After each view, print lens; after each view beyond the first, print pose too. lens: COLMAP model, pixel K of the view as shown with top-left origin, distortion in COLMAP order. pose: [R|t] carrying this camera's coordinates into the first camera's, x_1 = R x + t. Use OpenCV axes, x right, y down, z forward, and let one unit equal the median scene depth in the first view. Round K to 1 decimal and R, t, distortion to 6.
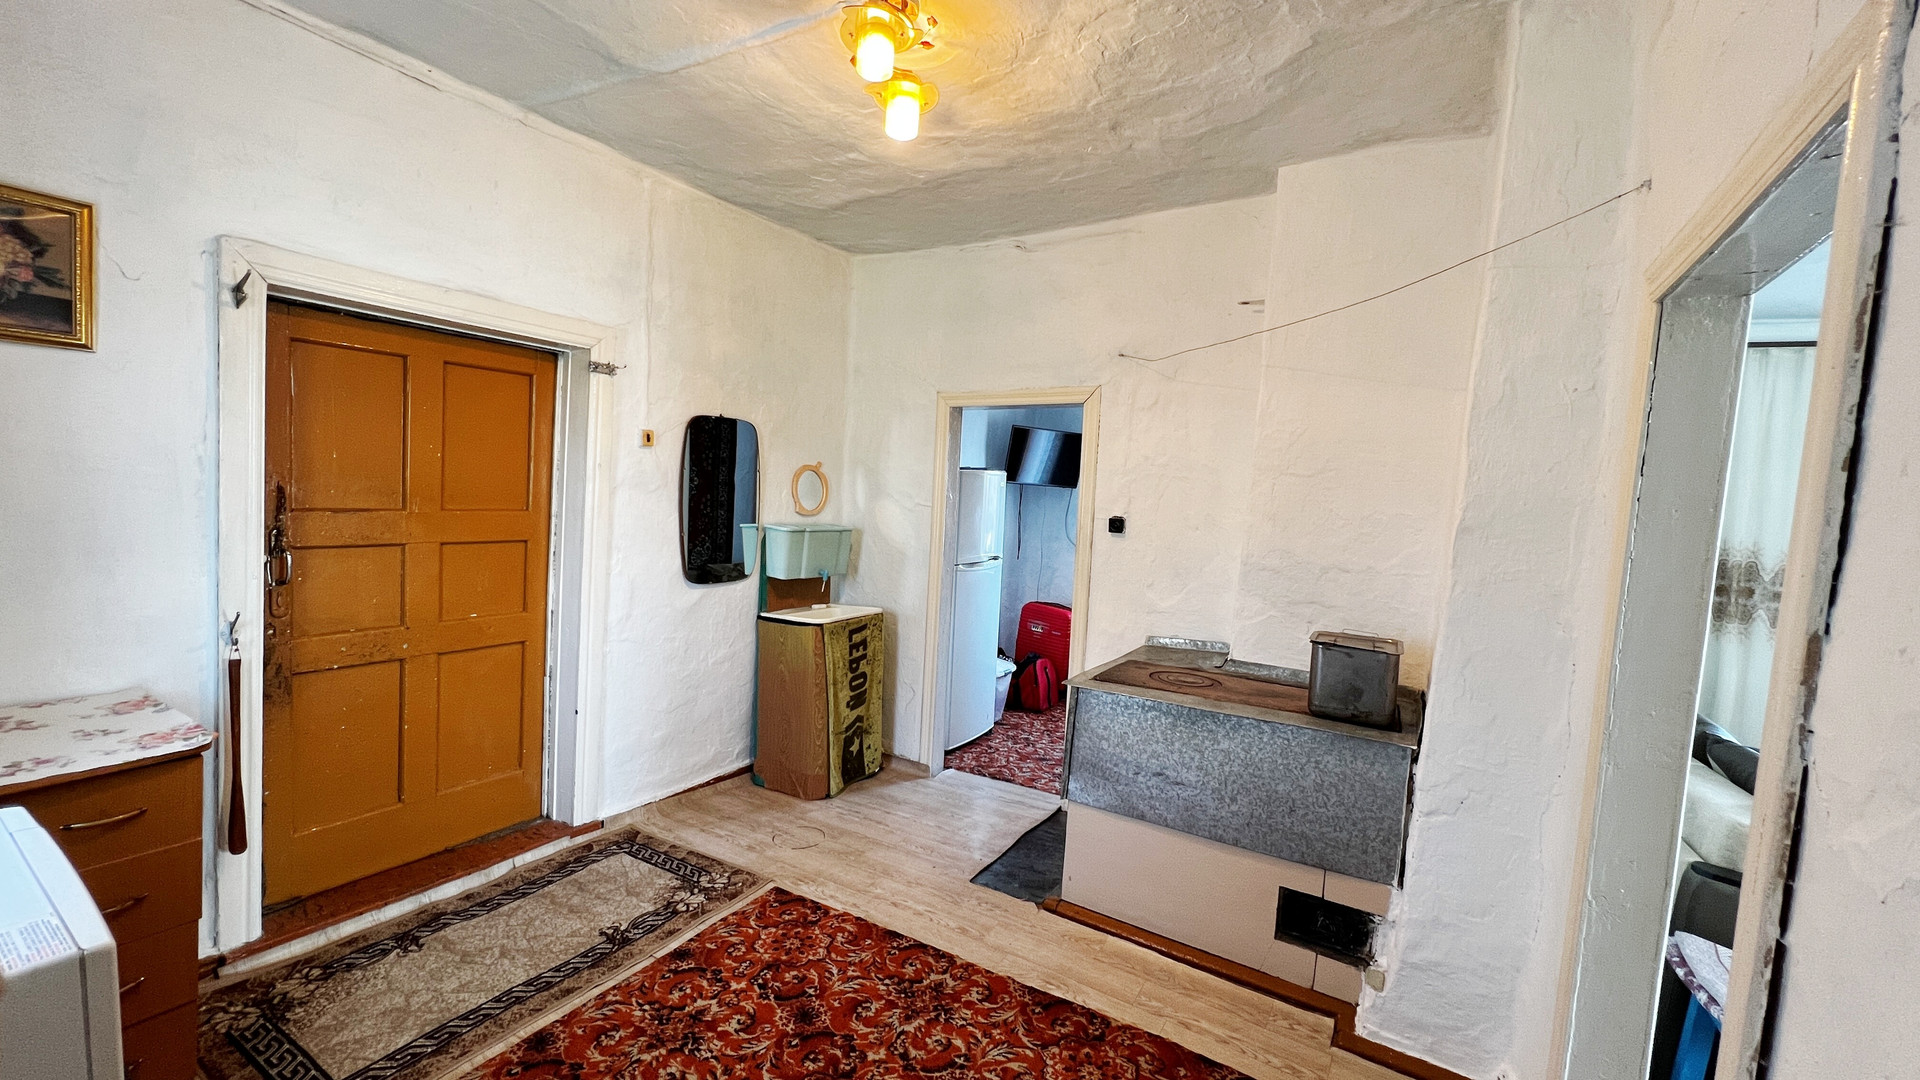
lens RADIAL K [[767.7, 0, 955.5], [0, 767.7, 542.9], [0, 0, 1]] dist [-0.001643, 0.000003]
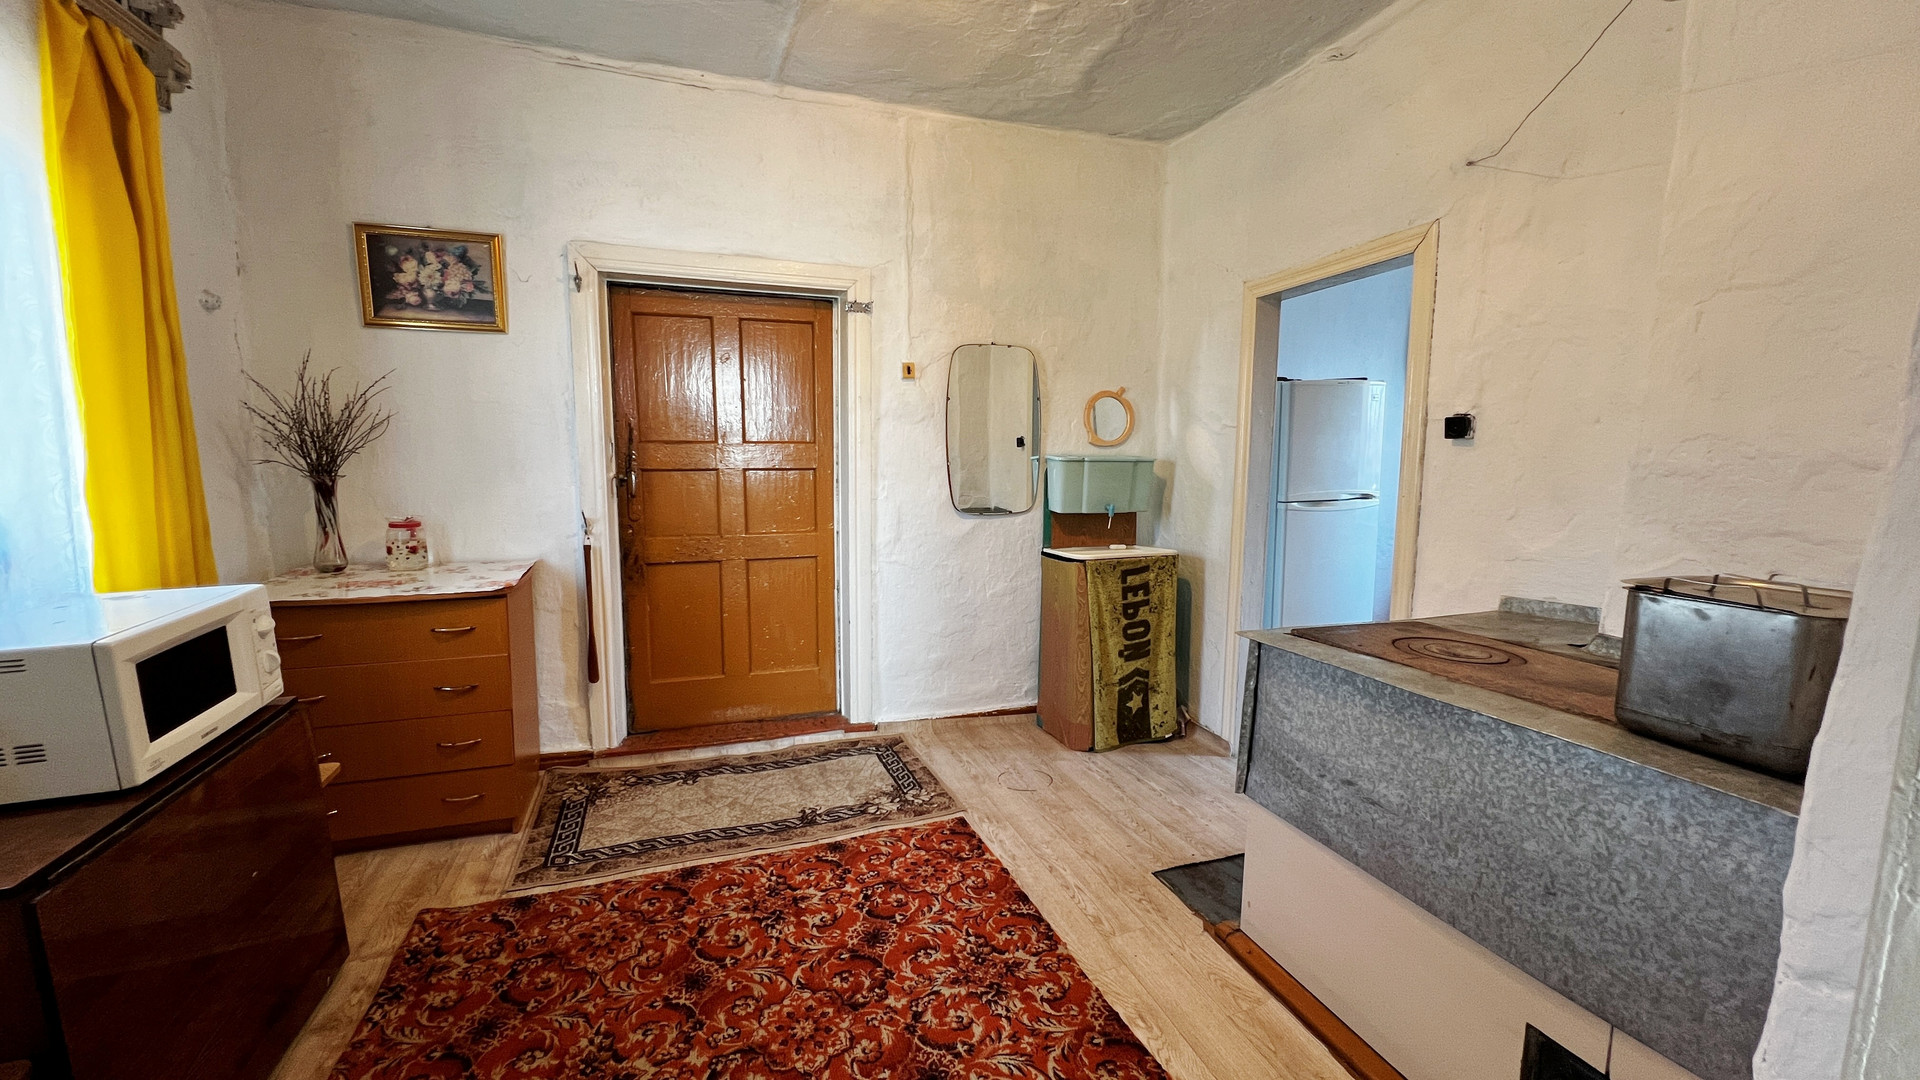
lens RADIAL K [[764.0, 0, 958.1], [0, 764.0, 542.7], [0, 0, 1]] dist [-0.002166, 0.000119]
pose [[0.772605, 0.028729, -0.634237, 0.380171], [-0.009050, 0.999373, 0.034244, 0.074319], [0.634822, -0.020717, 0.772380, 0.275893]]
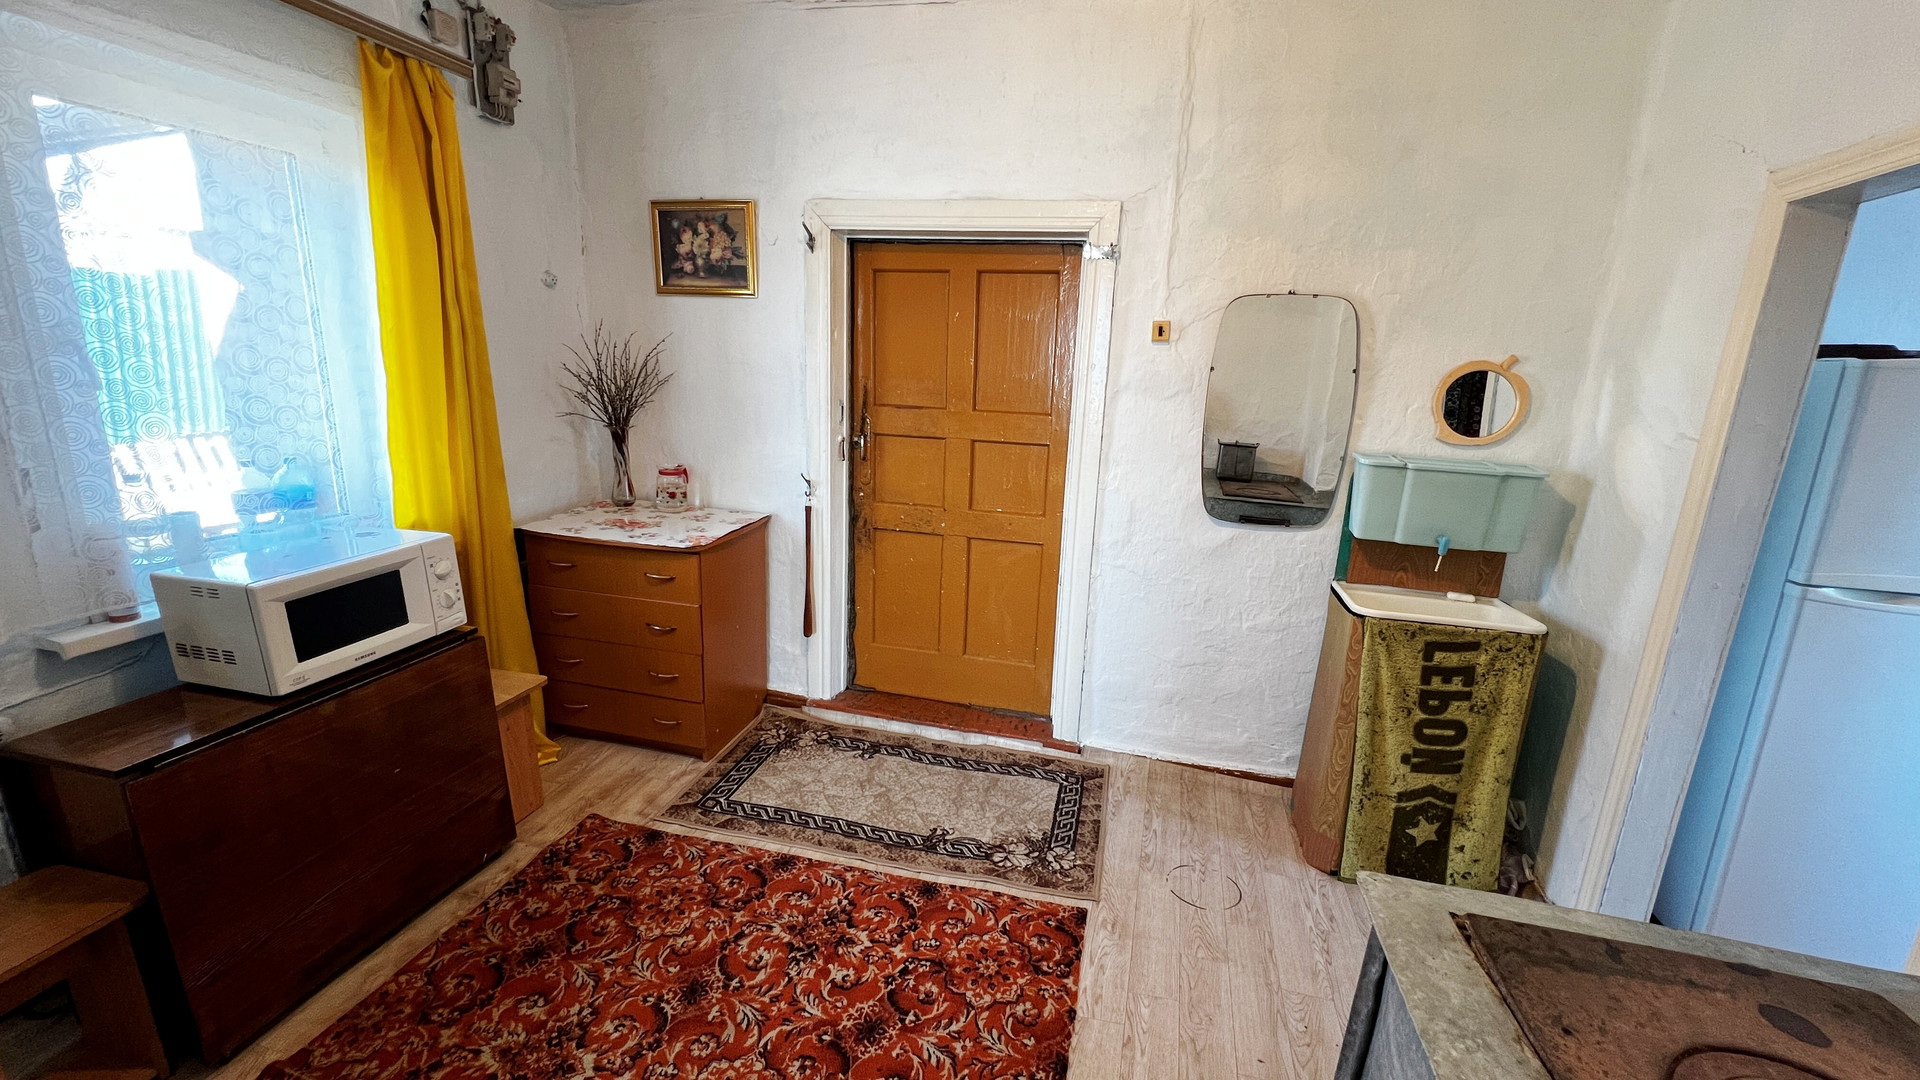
lens RADIAL K [[767.7, 0, 959.5], [0, 767.7, 542.9], [0, 0, 1]] dist [-0.001643, 0.000003]
pose [[0.295939, 0.178890, -0.938306, 0.410129], [-0.093421, 0.983018, 0.157950, -0.028041], [0.950628, 0.040914, 0.307625, 0.657339]]
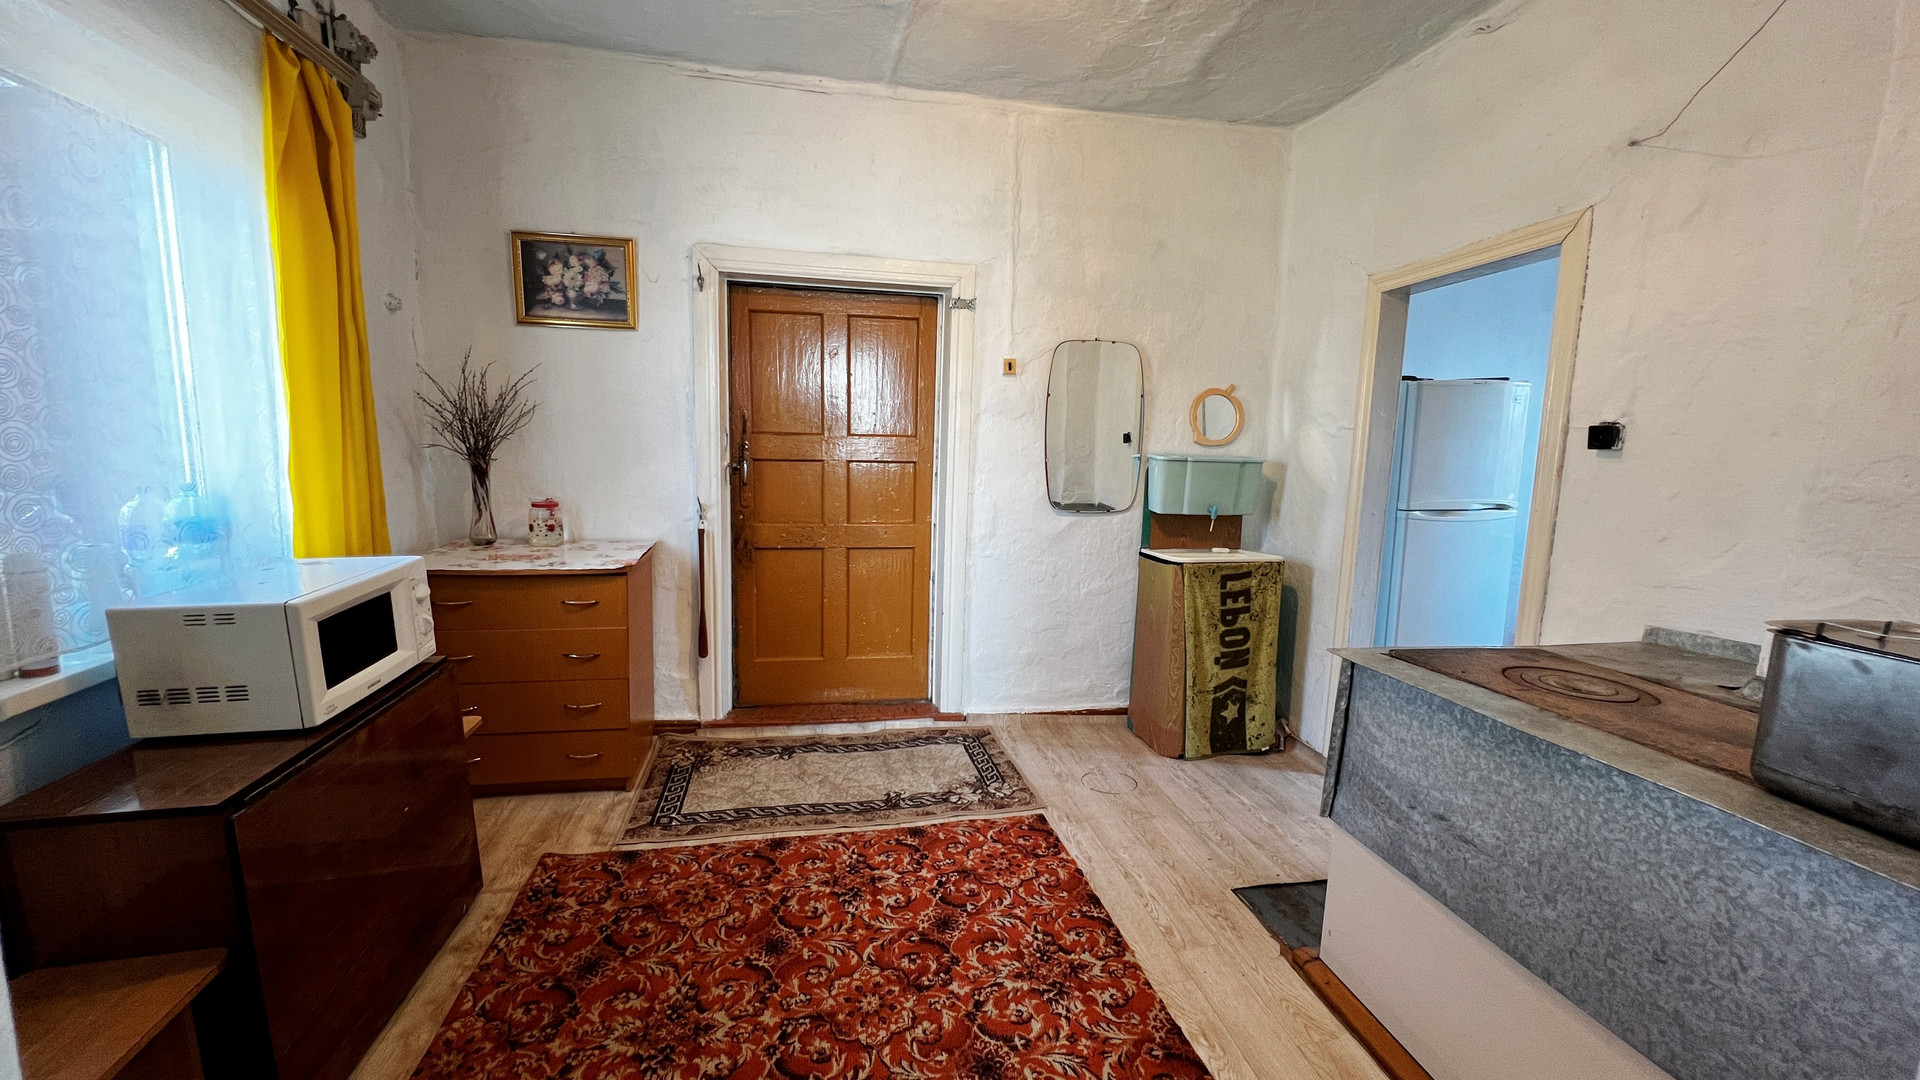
lens RADIAL K [[764.0, 0, 958.6], [0, 764.0, 542.8], [0, 0, 1]] dist [-0.002166, 0.000119]
pose [[0.671297, 0.066142, -0.738231, 0.405432], [-0.042159, 0.997805, 0.051062, 0.064726], [0.739989, -0.003154, 0.672612, 0.288660]]
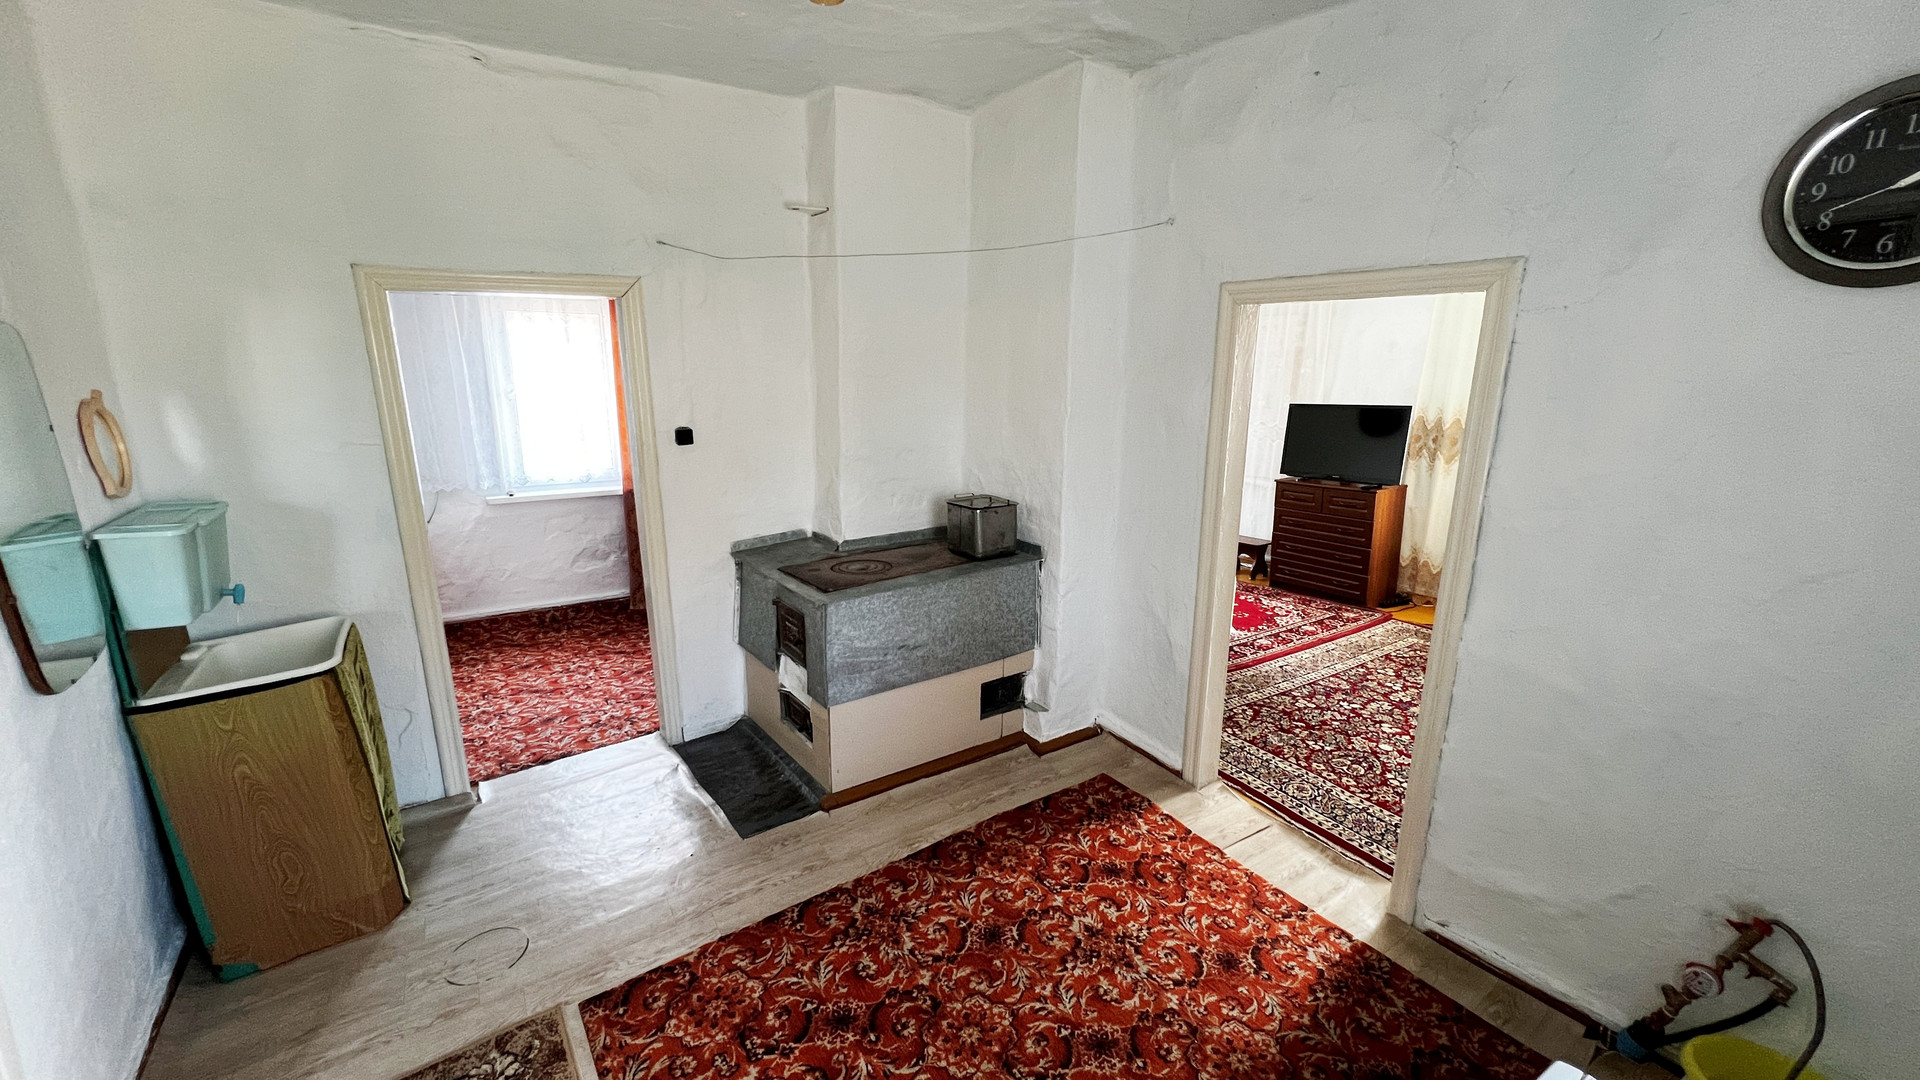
lens RADIAL K [[764.0, 0, 959.3], [0, 764.0, 547.8], [0, 0, 1]] dist [-0.002166, 0.000119]
pose [[0.397295, -0.272229, 0.876383, -0.642628], [0.081194, 0.961670, 0.261913, -0.138138], [-0.914092, -0.032900, 0.404170, 0.410654]]
